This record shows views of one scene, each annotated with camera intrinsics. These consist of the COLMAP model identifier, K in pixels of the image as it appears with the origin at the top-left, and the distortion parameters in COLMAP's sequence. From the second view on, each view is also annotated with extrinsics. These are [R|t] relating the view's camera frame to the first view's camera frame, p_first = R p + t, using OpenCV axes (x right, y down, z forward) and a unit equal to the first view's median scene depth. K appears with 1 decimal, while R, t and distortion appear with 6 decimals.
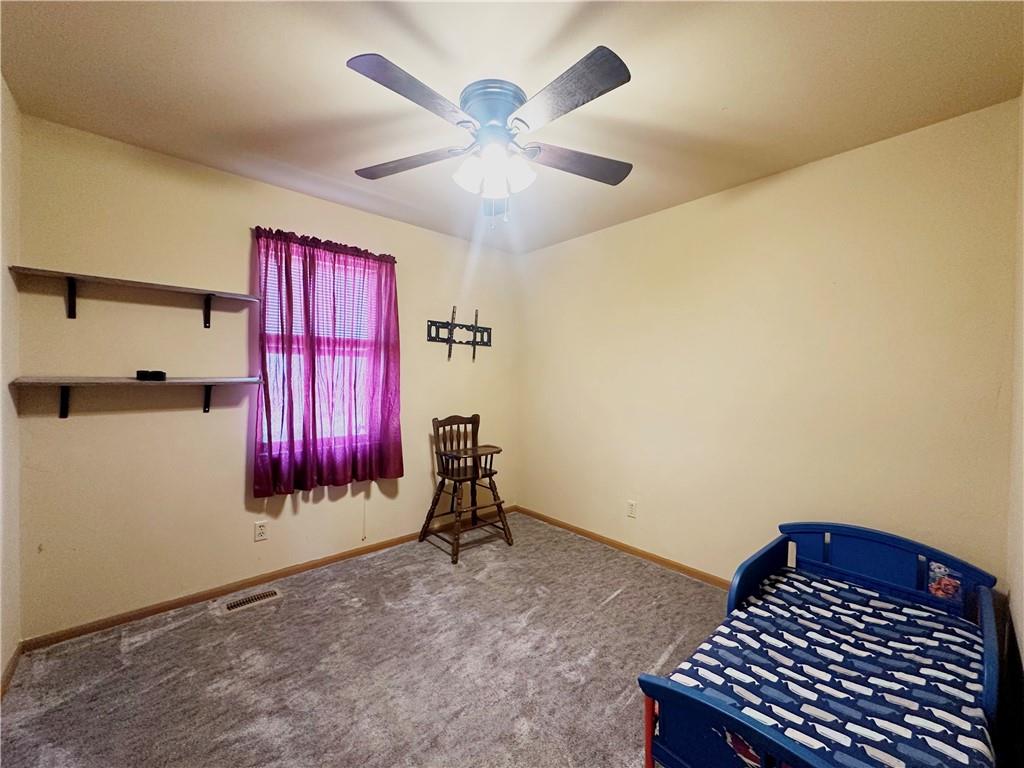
lens RADIAL K [[408.8, 0, 511.0], [0, 408.8, 385.1], [0, 0, 1]] dist [-0.003649, 0.001196]
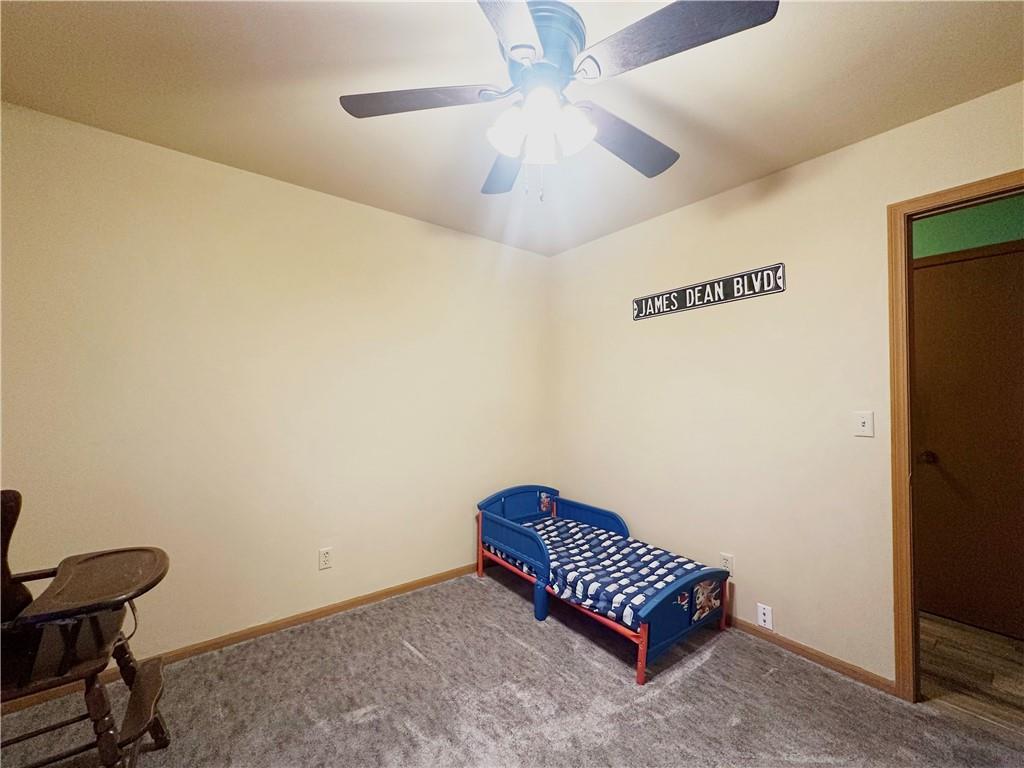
lens RADIAL K [[408.8, 0, 511.6], [0, 408.8, 385.5], [0, 0, 1]] dist [-0.003649, 0.001196]
pose [[0.065119, 0.016735, 0.997737, -0.916497], [0.013069, 0.999759, -0.017622, -0.019553], [-0.997792, 0.014187, 0.064884, 1.148100]]
